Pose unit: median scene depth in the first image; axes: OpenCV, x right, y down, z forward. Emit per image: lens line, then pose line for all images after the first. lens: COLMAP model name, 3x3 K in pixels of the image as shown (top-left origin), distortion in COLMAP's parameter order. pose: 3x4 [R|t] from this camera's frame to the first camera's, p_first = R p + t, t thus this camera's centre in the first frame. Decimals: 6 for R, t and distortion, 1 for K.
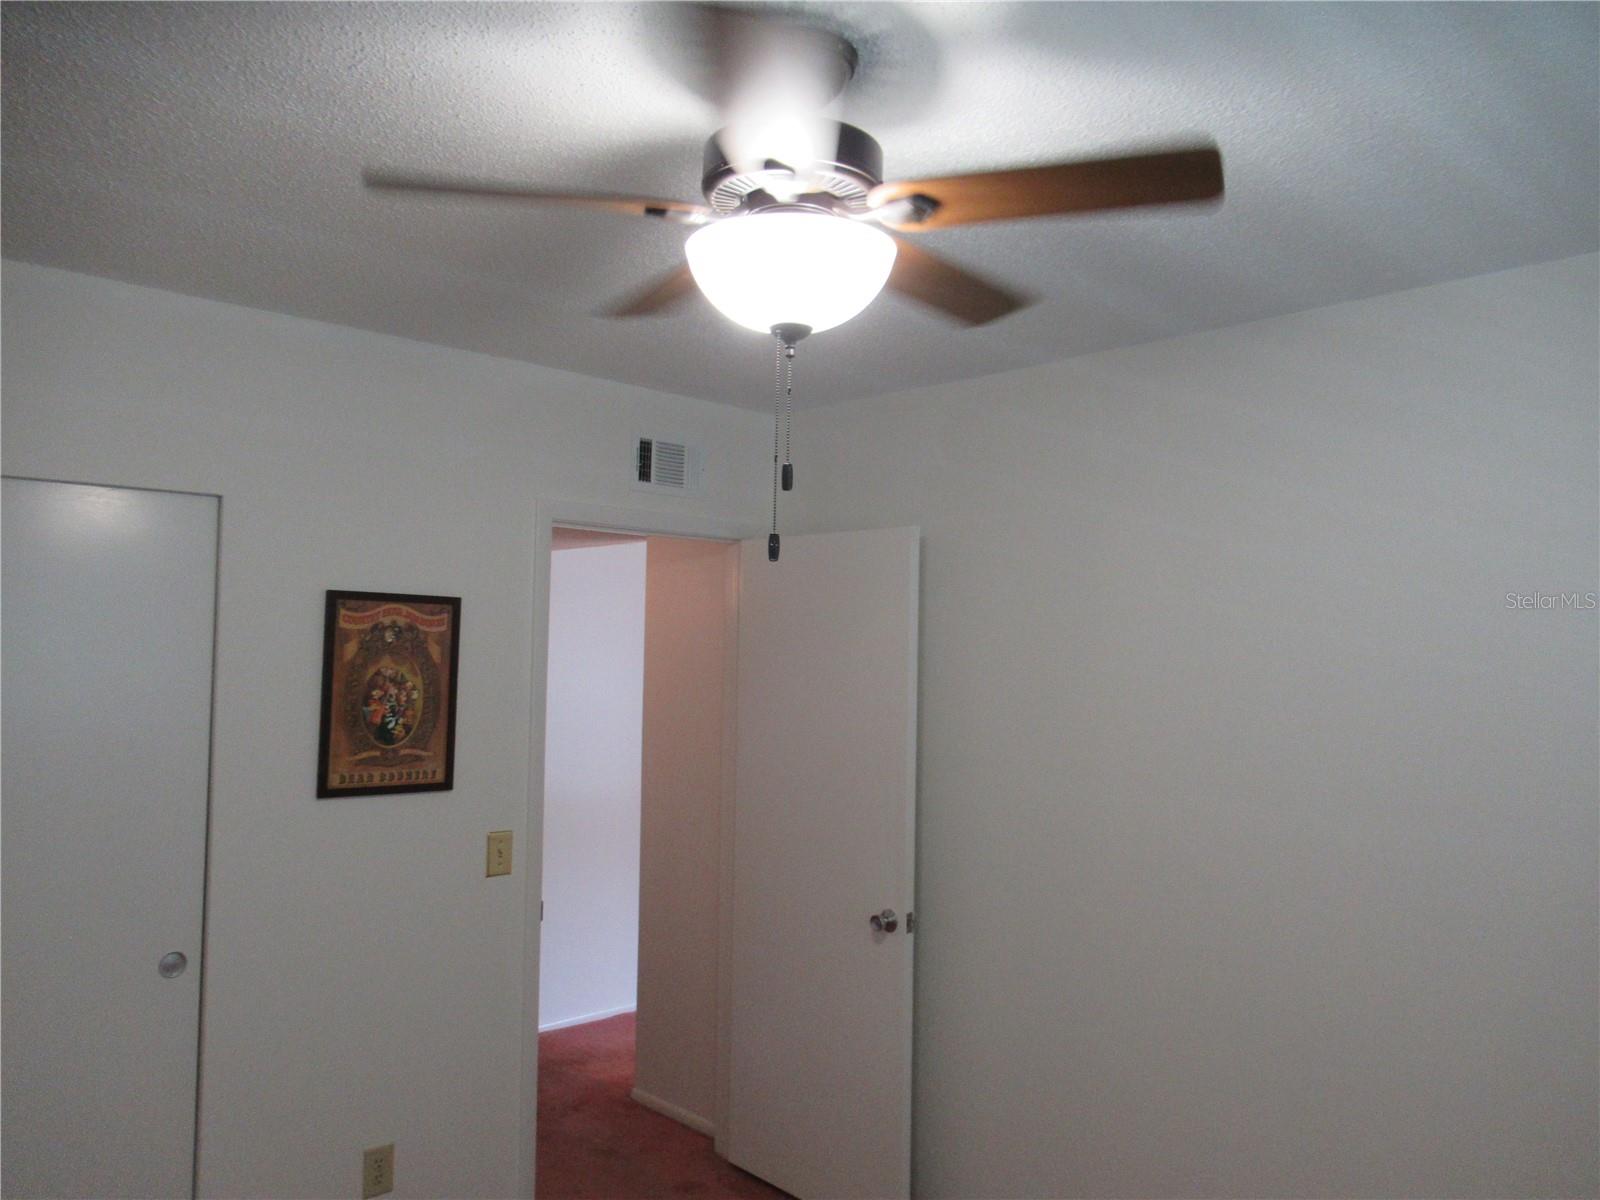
lens RADIAL K [[1206.1, 0, 796.3], [0, 1206.1, 603.4], [0, 0, 1]] dist [0.022611, 0.000093]
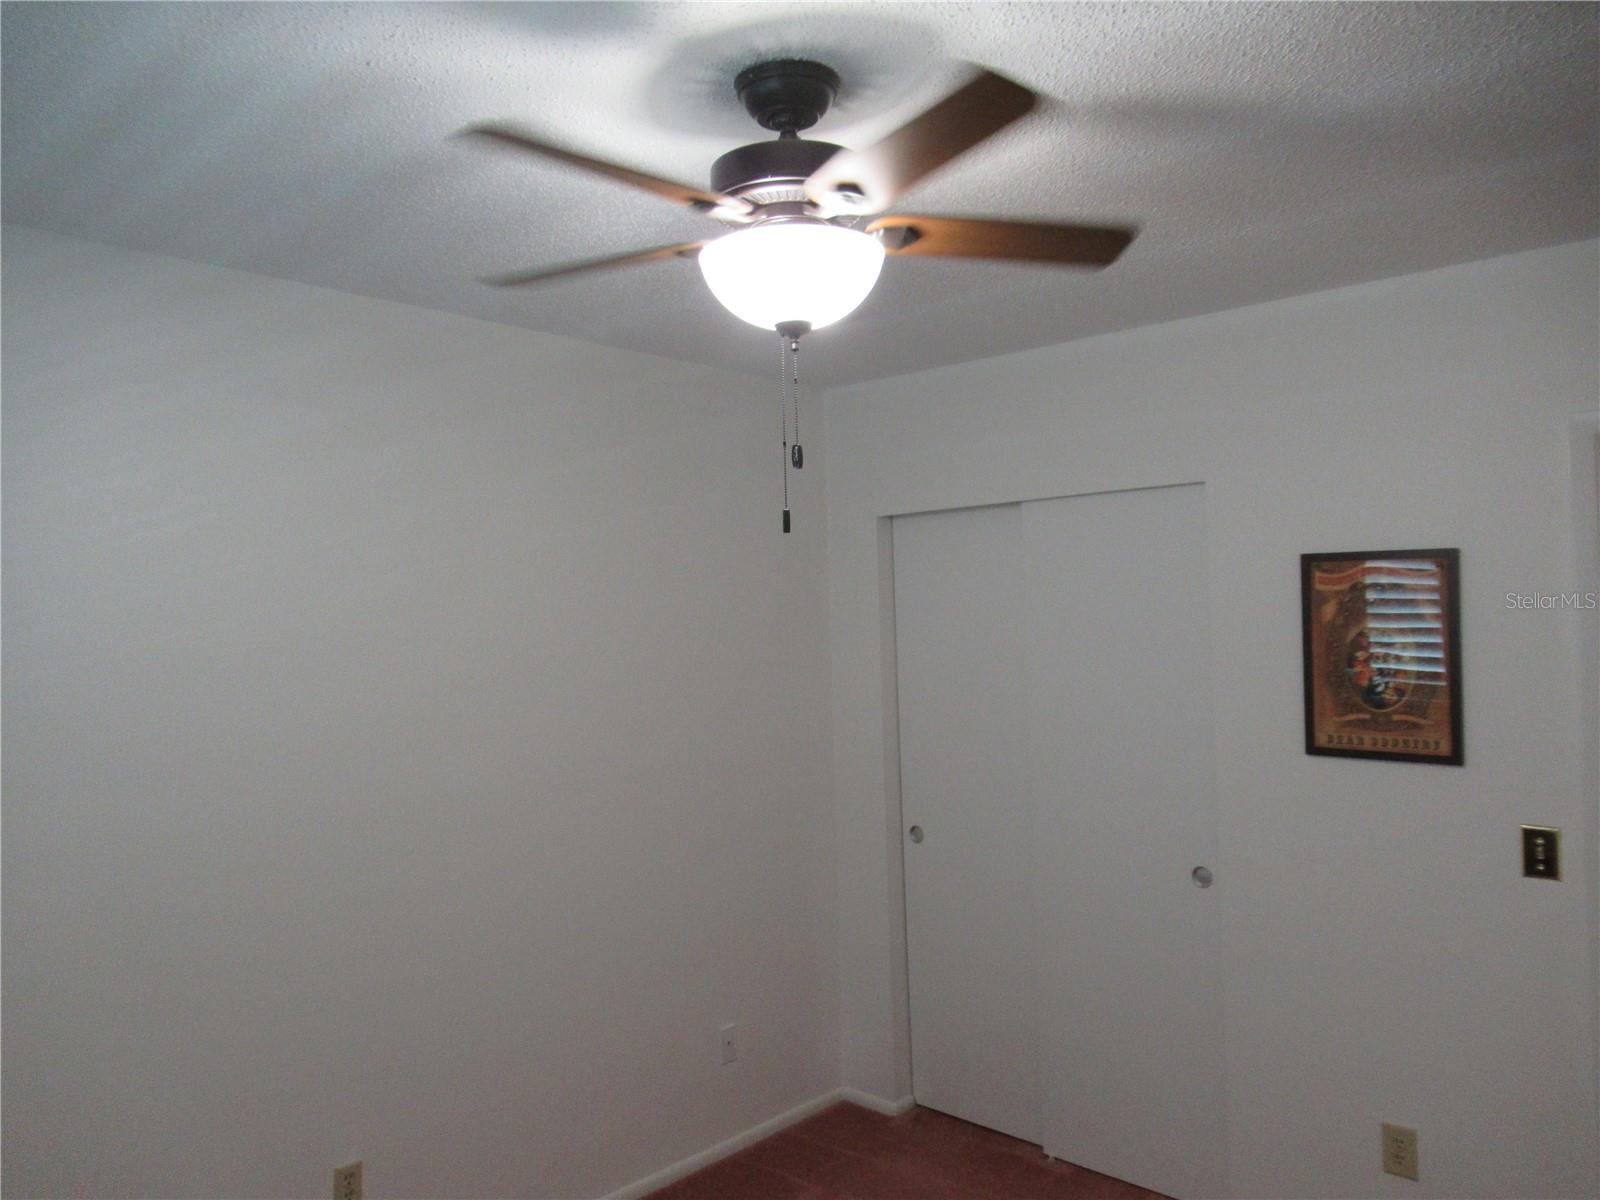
lens RADIAL K [[1206.1, 0, 796.3], [0, 1206.1, 603.4], [0, 0, 1]] dist [0.022611, 0.000093]
pose [[0.062289, -0.035291, -0.997434, 0.603974], [0.056613, 0.997891, -0.031772, 0.038488], [0.996451, -0.054489, 0.064155, 0.488766]]
